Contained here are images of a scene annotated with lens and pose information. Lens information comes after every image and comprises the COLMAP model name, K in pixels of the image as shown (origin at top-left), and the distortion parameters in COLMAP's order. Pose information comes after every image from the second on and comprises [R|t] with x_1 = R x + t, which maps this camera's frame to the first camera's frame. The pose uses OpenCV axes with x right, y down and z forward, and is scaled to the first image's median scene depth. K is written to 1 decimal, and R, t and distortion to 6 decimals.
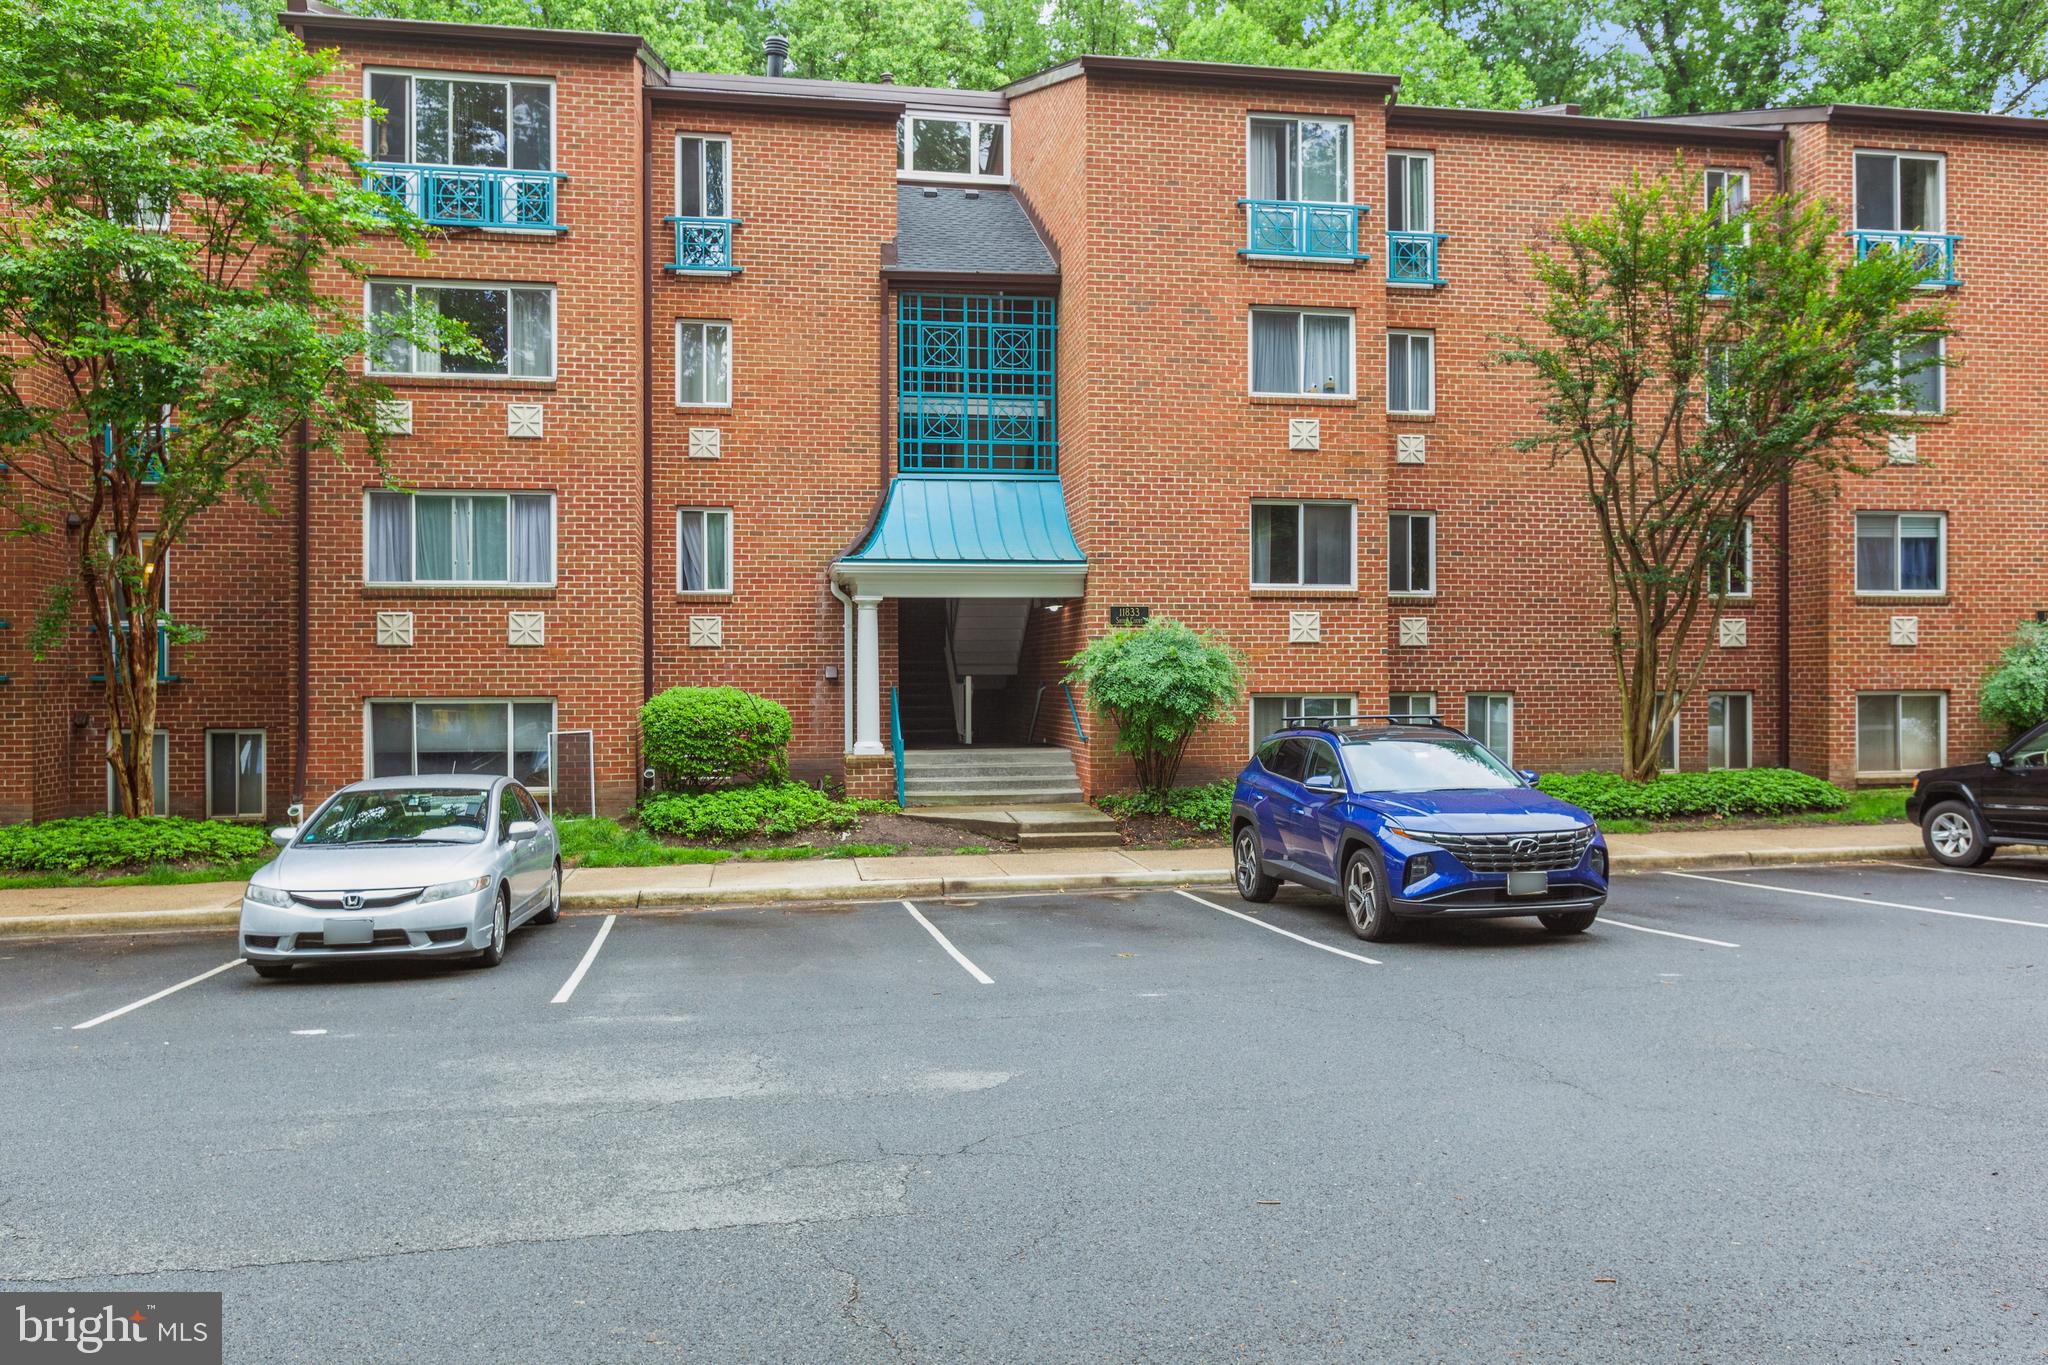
lens RADIAL K [[1555.8, 0, 1027.3], [0, 1555.8, 674.9], [0, 0, 1]] dist [0.001805, 0.000054]
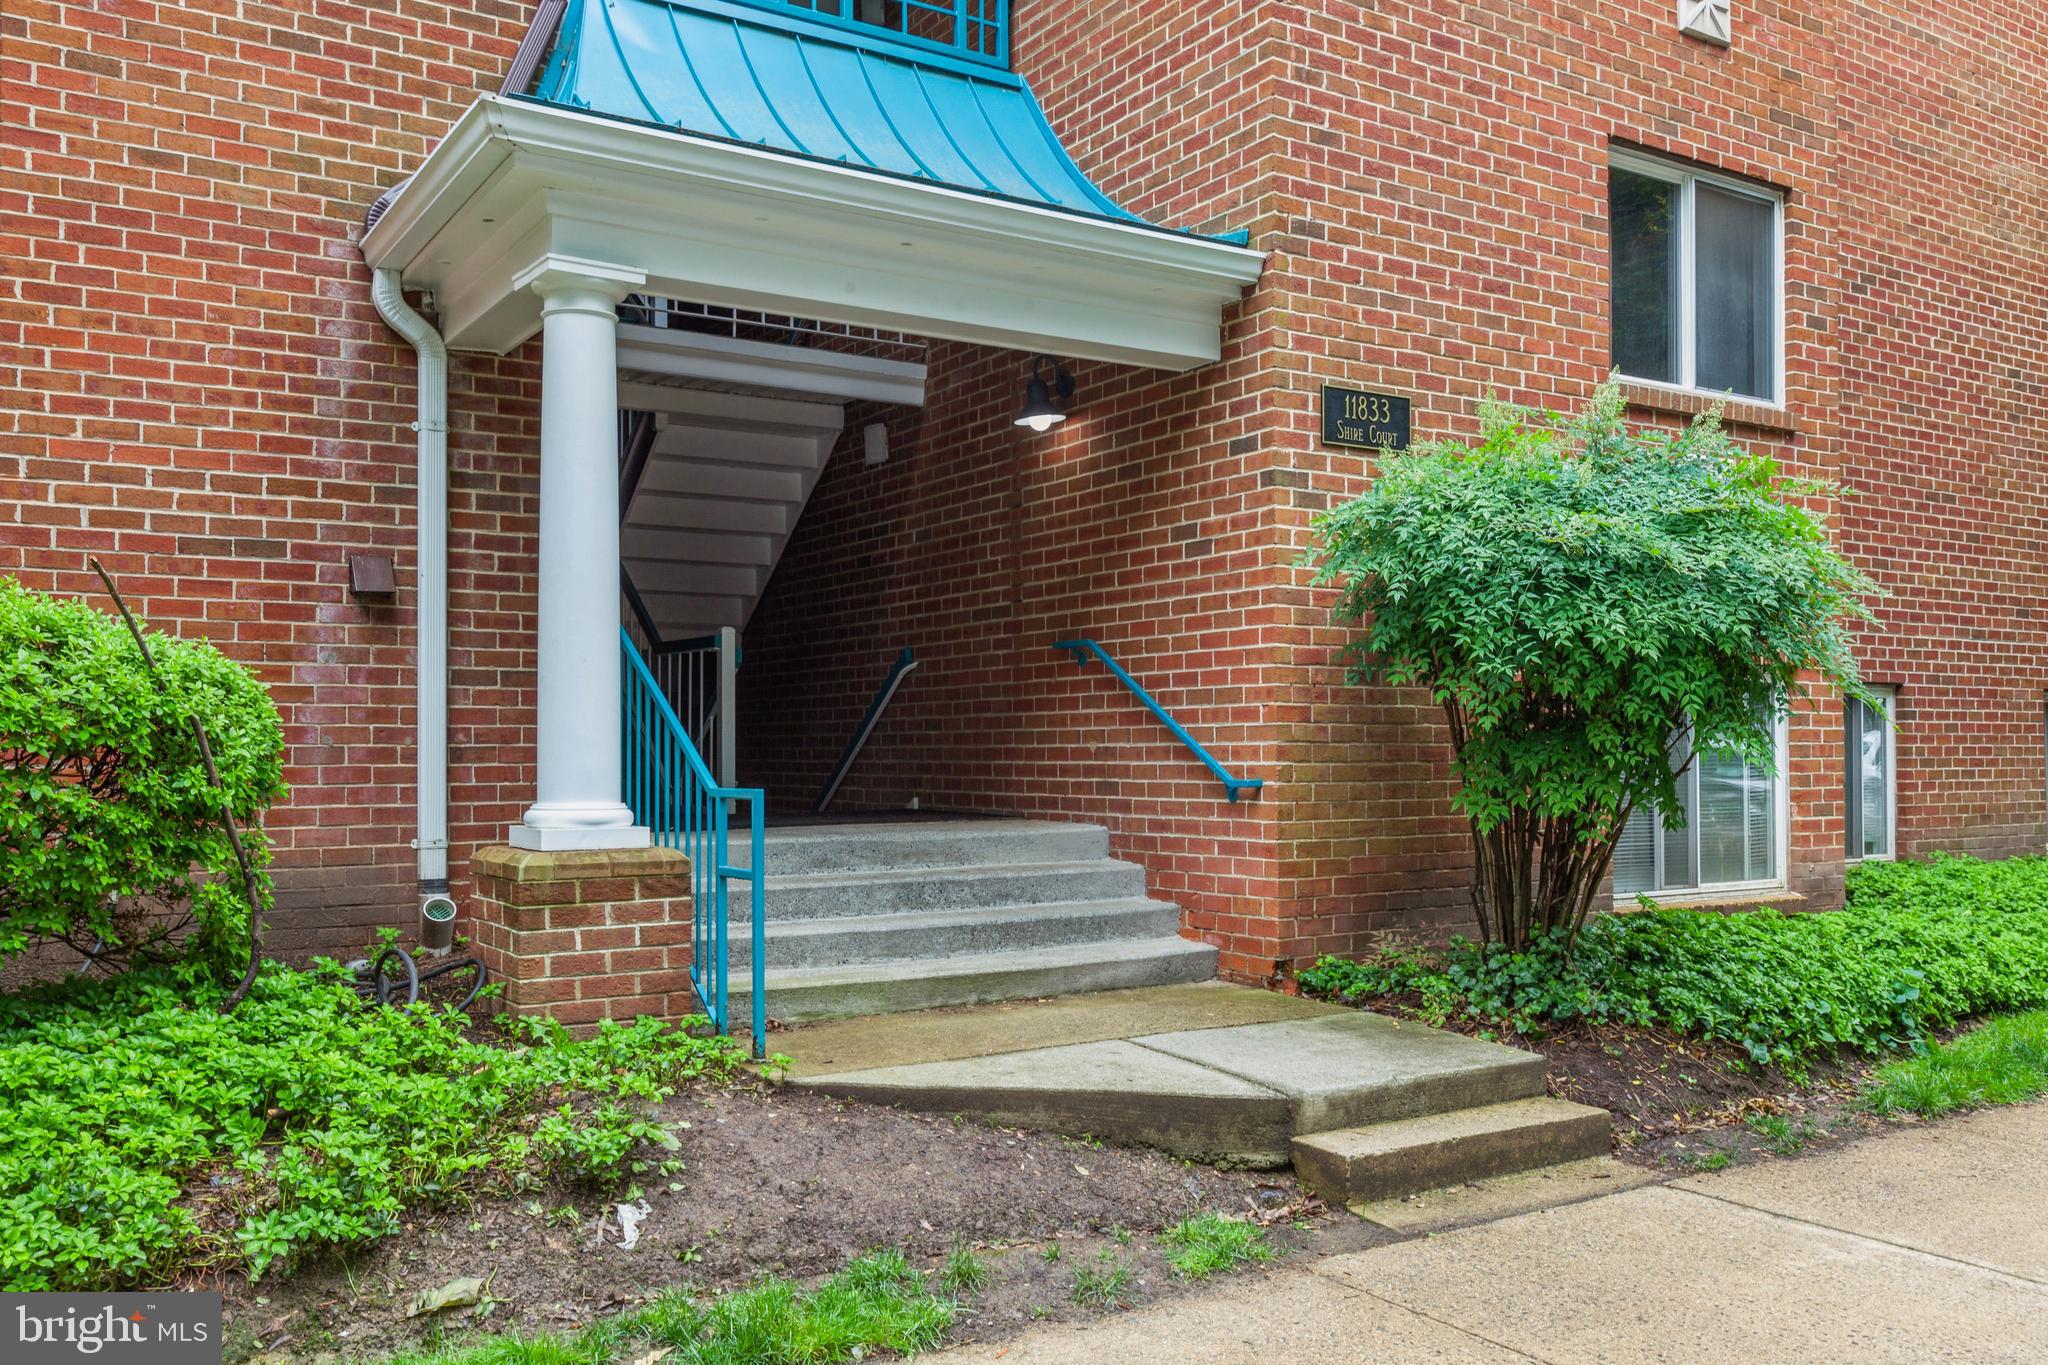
lens RADIAL K [[1727.4, 0, 1025.1], [0, 1727.4, 700.0], [0, 0, 1]] dist [0.006866, -0.000358]
pose [[0.920869, 0.011608, 0.389700, -0.147778], [0.000562, 0.999516, -0.031102, 0.034383], [-0.389873, 0.028860, 0.920416, 0.687589]]
